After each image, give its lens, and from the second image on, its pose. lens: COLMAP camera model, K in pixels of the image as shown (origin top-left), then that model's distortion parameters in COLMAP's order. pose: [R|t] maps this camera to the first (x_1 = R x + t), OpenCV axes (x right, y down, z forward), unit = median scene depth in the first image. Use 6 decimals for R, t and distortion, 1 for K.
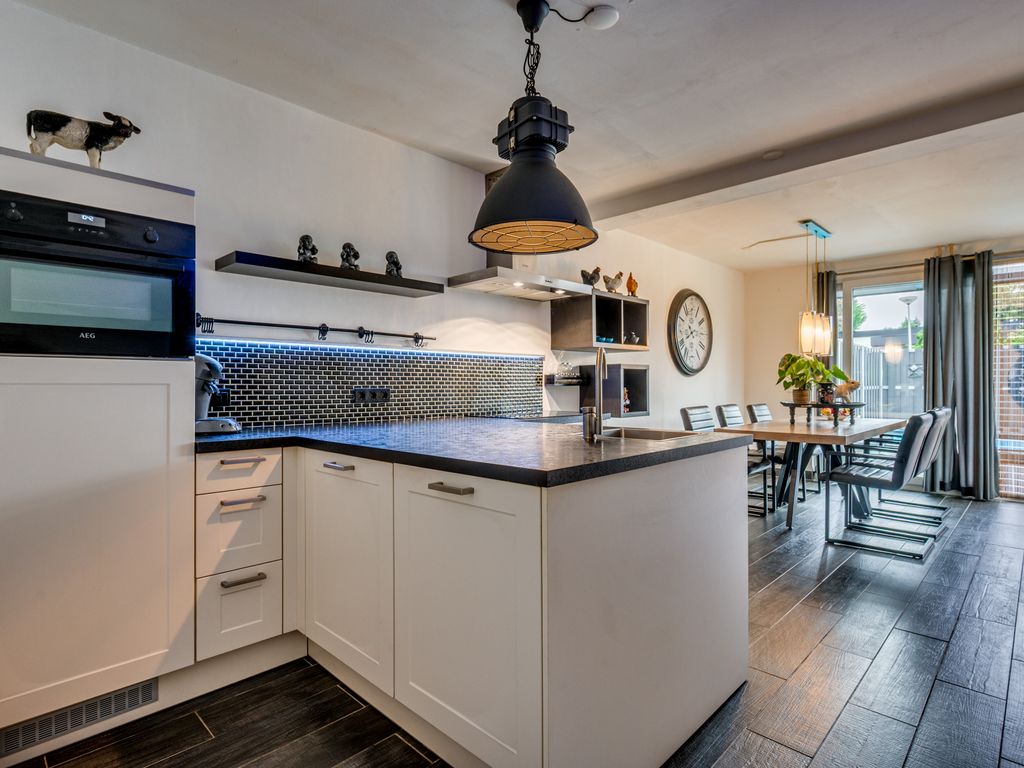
lens RADIAL K [[537.0, 0, 508.3], [0, 537.0, 379.2], [0, 0, 1]] dist [-0.001216, -0.000360]
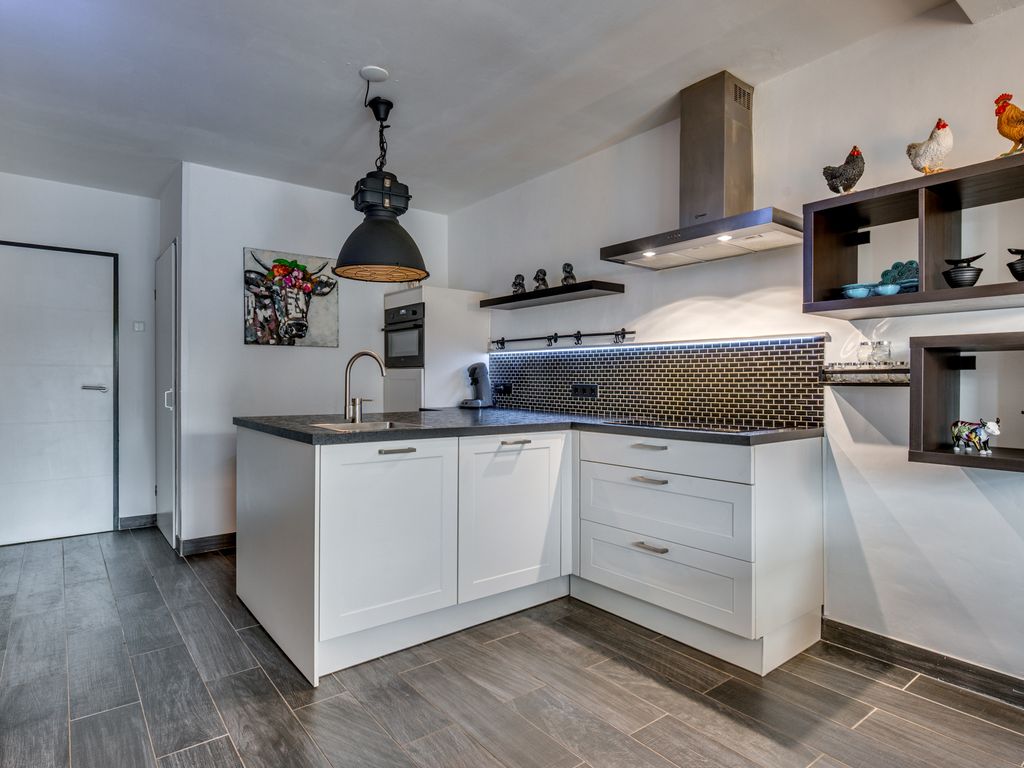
lens RADIAL K [[588.5, 0, 506.7], [0, 588.5, 386.5], [0, 0, 1]] dist [-0.001951, -0.000810]
pose [[-0.133146, 0.009401, -0.991052, 1.086664], [0.000655, 0.999956, 0.009398, 0.010528], [0.991096, 0.000602, -0.133146, 1.094763]]
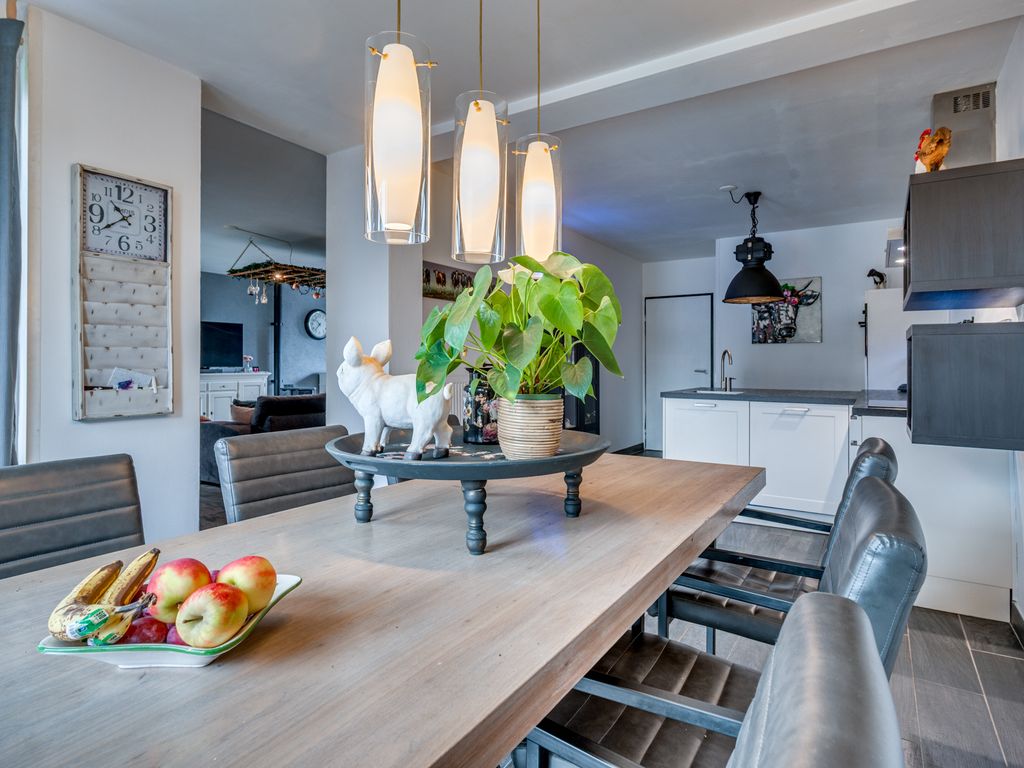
lens RADIAL K [[558.8, 0, 519.3], [0, 558.8, 359.1], [0, 0, 1]] dist [-0.004819, 0.000531]
pose [[-0.977700, -0.006085, -0.209918, 1.058353], [-0.002937, 0.999879, -0.015306, 0.013816], [0.209986, -0.014348, -0.977599, 2.183050]]
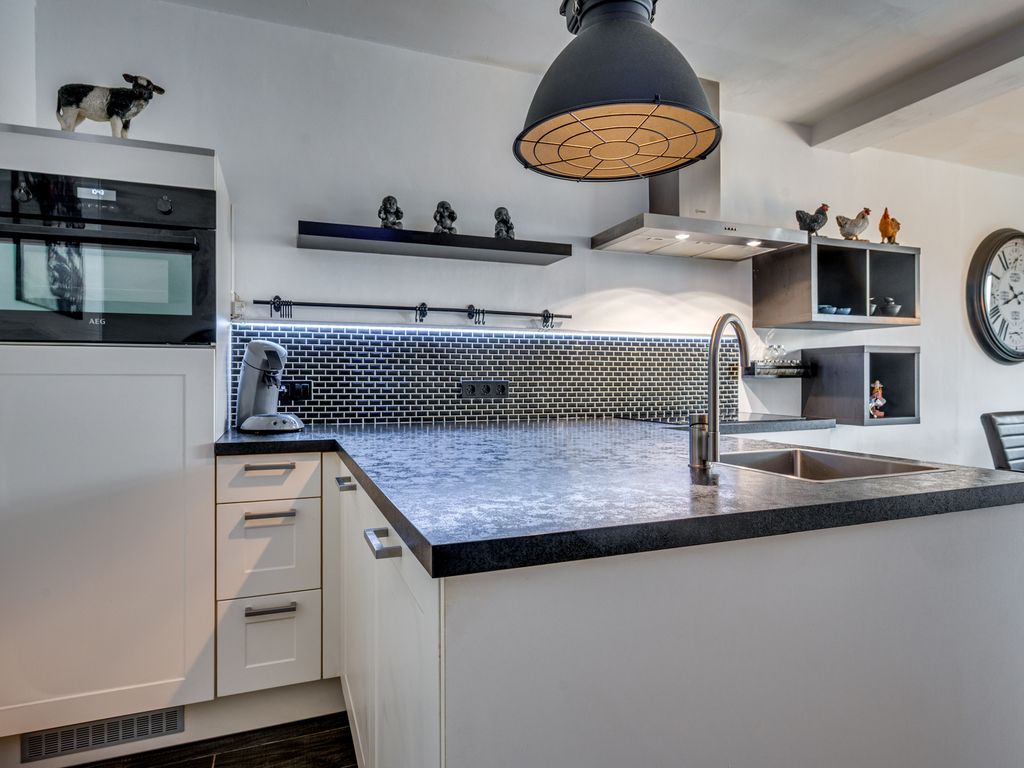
lens RADIAL K [[588.5, 0, 513.6], [0, 588.5, 375.1], [0, 0, 1]] dist [-0.001951, -0.000810]
pose [[0.913734, 0.000885, -0.406312, 0.159455], [0.002505, 0.999966, 0.007811, 0.002115], [0.406305, -0.008156, 0.913701, 0.225650]]
